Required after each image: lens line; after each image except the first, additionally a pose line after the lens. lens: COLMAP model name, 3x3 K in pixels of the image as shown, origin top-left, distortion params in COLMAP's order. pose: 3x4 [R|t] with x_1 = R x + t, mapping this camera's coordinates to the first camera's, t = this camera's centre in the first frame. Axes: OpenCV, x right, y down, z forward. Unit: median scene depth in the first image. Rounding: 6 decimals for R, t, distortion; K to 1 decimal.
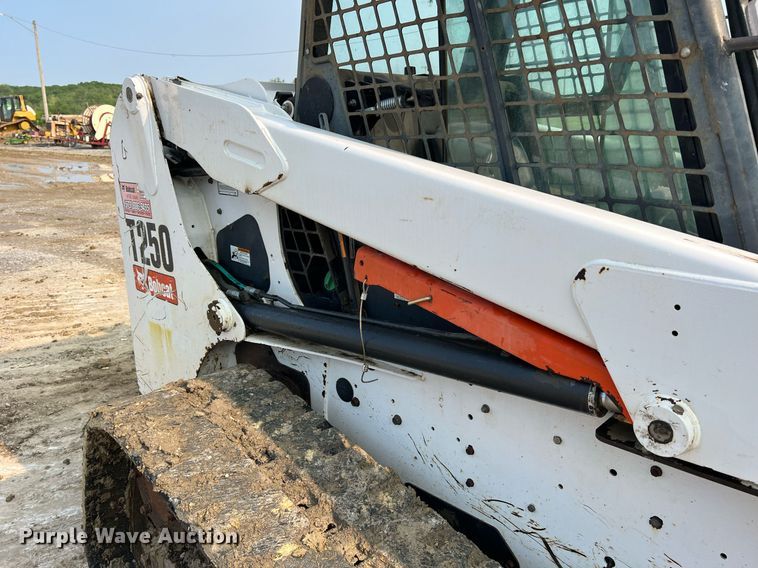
lens RADIAL K [[581.0, 0, 383.7], [0, 581.0, 288.1], [0, 0, 1]] dist [0.037625, -0.024372]
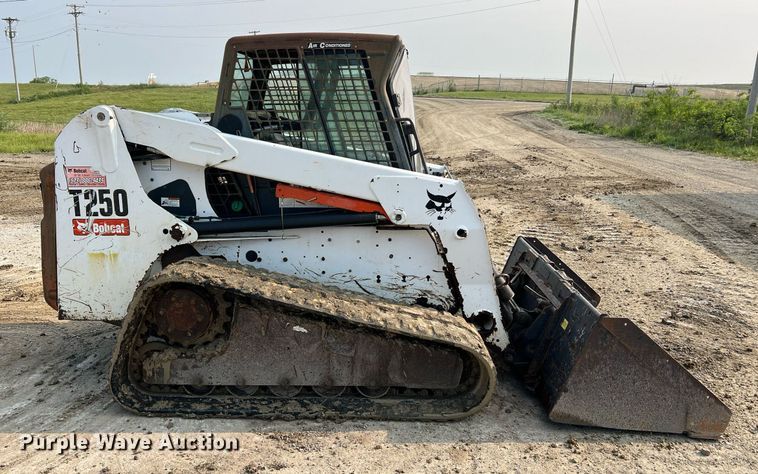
lens RADIAL K [[599.4, 0, 361.1], [0, 599.4, 234.3], [0, 0, 1]] dist [0.053580, -0.064770]
pose [[0.749373, -0.104264, 0.653888, -1.178765], [0.158893, 0.986986, -0.024718, 0.210686], [-0.642801, 0.122421, 0.756188, -0.928130]]
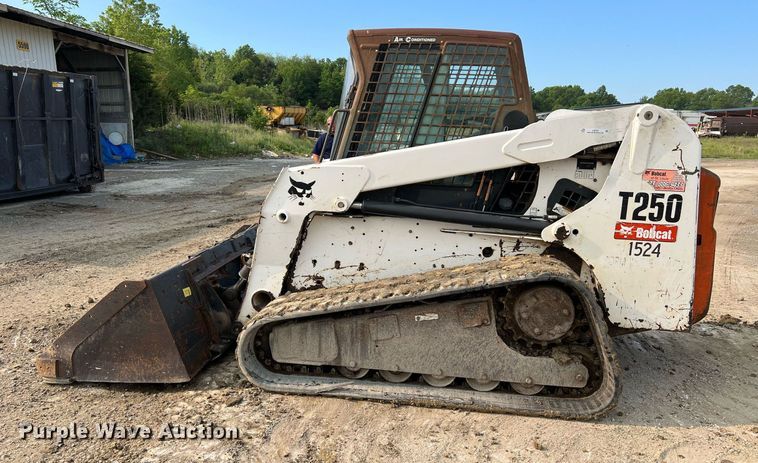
lens RADIAL K [[571.7, 0, 379.2], [0, 571.7, 239.7], [0, 0, 1]] dist [0.039620, -0.050853]
pose [[0.763113, -0.055147, 0.643907, -2.391624], [0.096276, 0.994935, -0.028890, -0.014522], [-0.639053, 0.084039, 0.764558, 0.336255]]
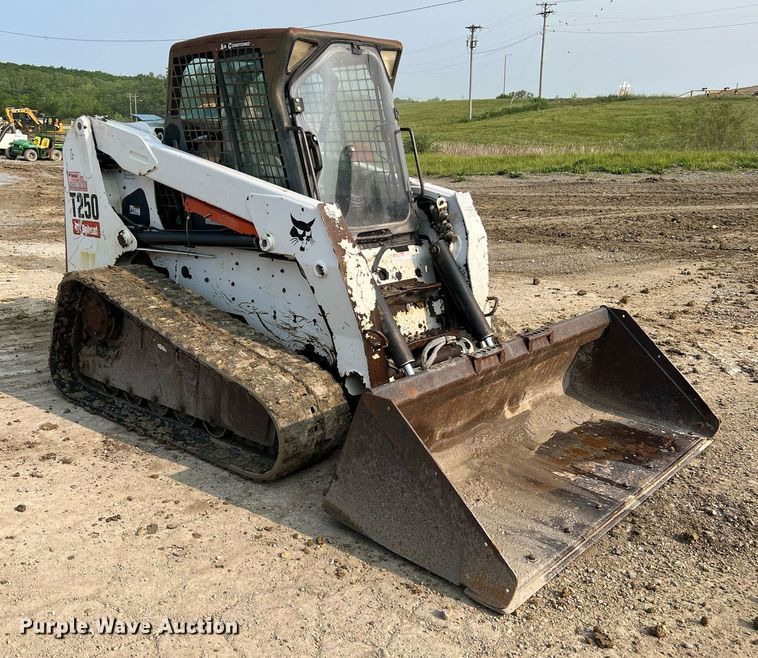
lens RADIAL K [[756.1, 0, 348.3], [0, 756.1, 321.3], [0, 0, 1]] dist [0.045693, 0.000000]
pose [[0.998727, 0.017087, 0.047464, 0.381903], [-0.015780, 0.999490, -0.027780, 0.409201], [-0.047914, 0.026996, 0.998487, -1.697614]]
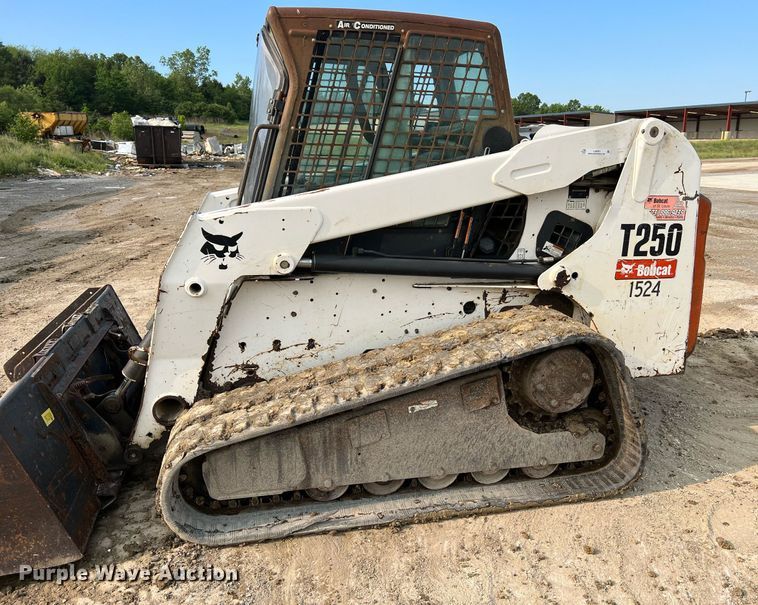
lens RADIAL K [[599.1, 0, 401.4], [0, 599.1, 308.1], [0, 0, 1]] dist [0.025883, -0.035049]
pose [[0.501321, -0.178751, 0.846596, -2.322969], [0.176371, 0.978997, 0.102267, -0.201004], [-0.847096, 0.098047, 0.522318, 0.934543]]
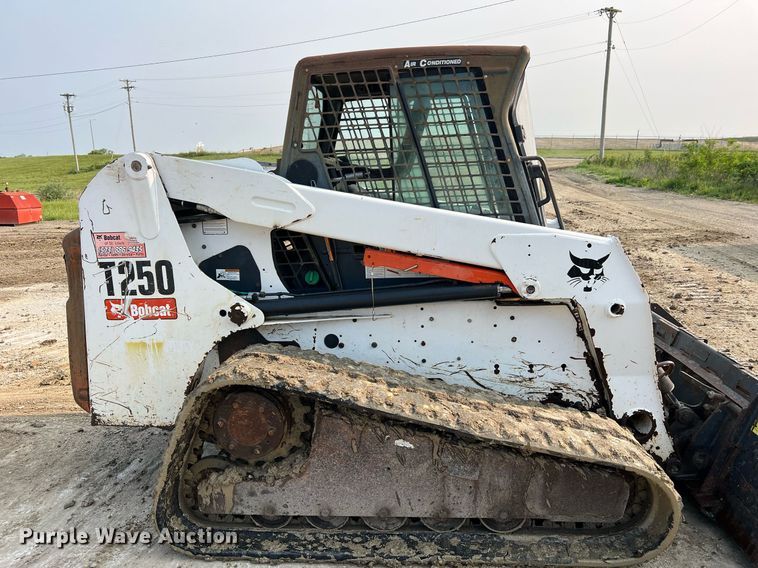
lens RADIAL K [[572.2, 0, 376.9], [0, 572.2, 293.4], [0, 0, 1]] dist [0.045928, -0.052245]
pose [[0.771477, -0.124547, 0.623949, -0.955544], [0.177801, 0.983787, -0.023466, 0.099316], [-0.610910, 0.129042, 0.781113, -0.378693]]
